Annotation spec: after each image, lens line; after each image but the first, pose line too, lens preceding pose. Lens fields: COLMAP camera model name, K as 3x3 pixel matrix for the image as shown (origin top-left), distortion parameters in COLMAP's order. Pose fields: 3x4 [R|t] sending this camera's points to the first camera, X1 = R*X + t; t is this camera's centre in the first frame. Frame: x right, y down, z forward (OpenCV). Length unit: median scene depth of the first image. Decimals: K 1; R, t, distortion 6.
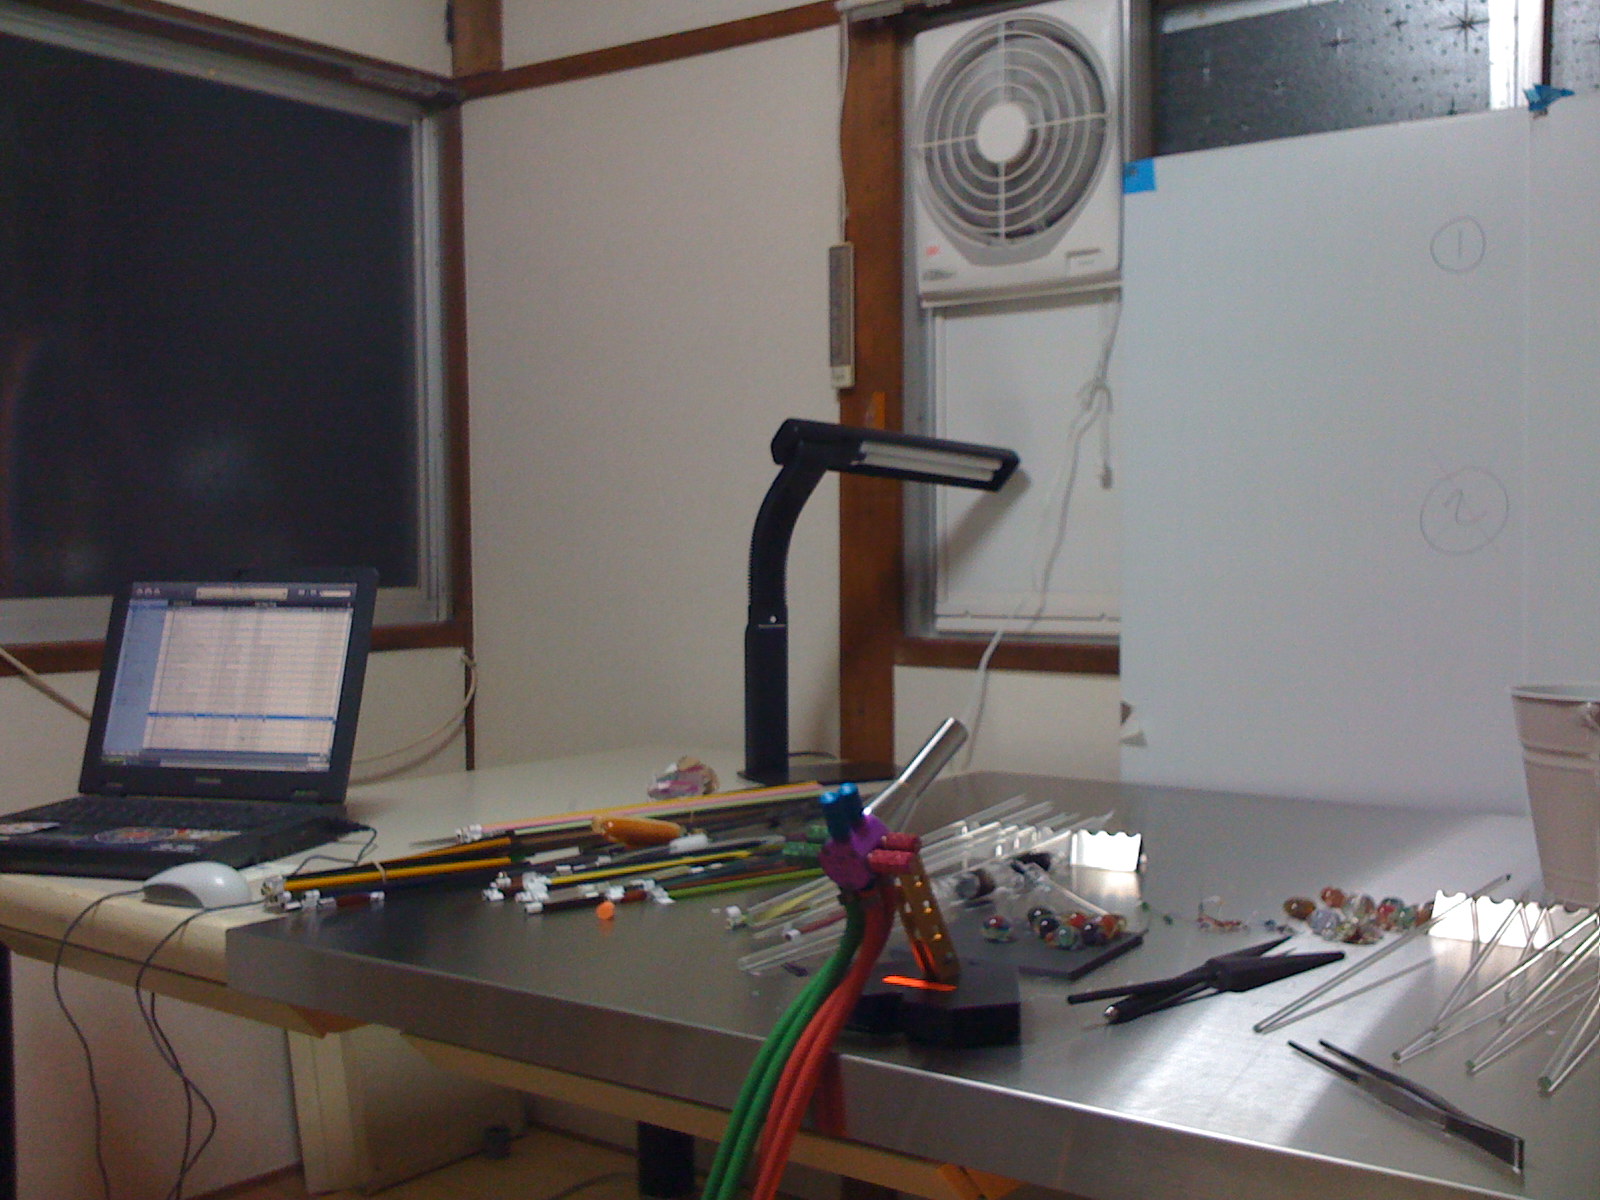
lens RADIAL K [[1729.3, 0, 797.2], [0, 1729.3, 651.5], [0, 0, 1]] dist [0.010776, 0.000000]
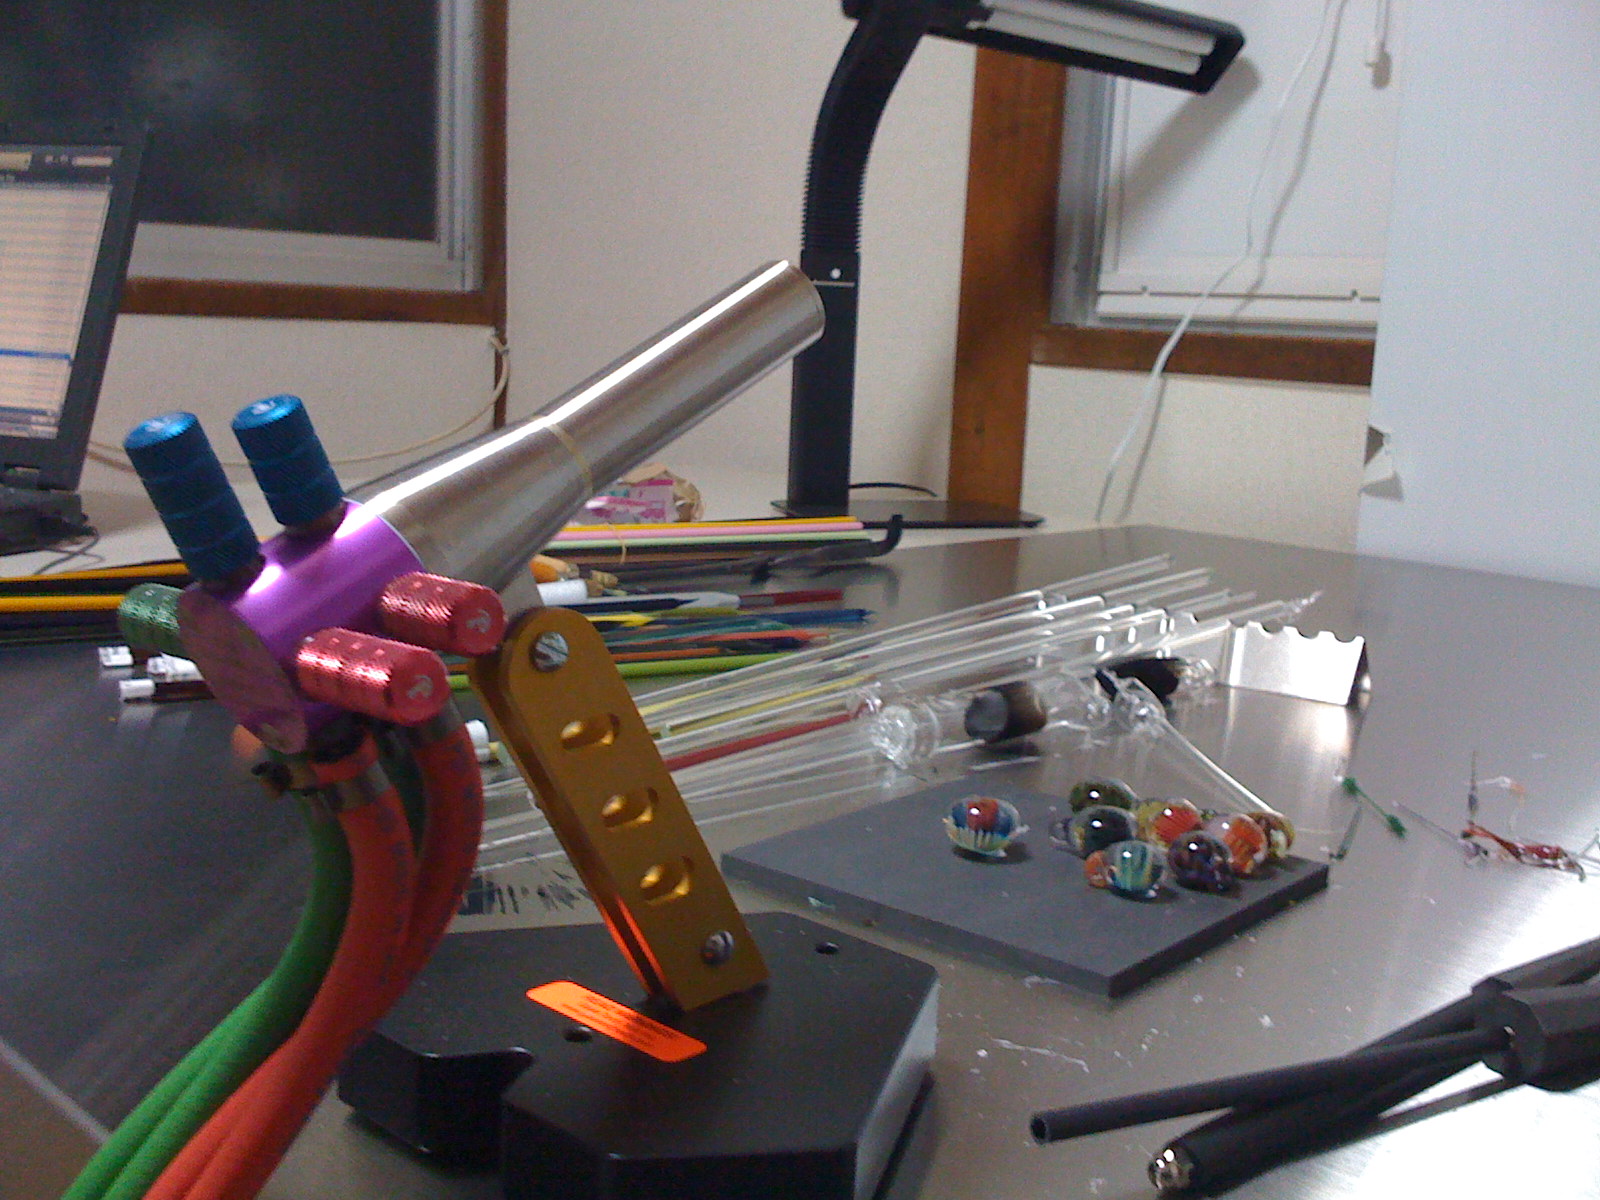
lens RADIAL K [[1729.3, 0, 790.6], [0, 1729.3, 636.1], [0, 0, 1]] dist [0.010776, 0.000000]
pose [[0.986818, 0.078132, -0.141725, 0.085469], [-0.059742, 0.989756, 0.129668, 0.039888], [0.150405, -0.119492, 0.981377, 0.387580]]
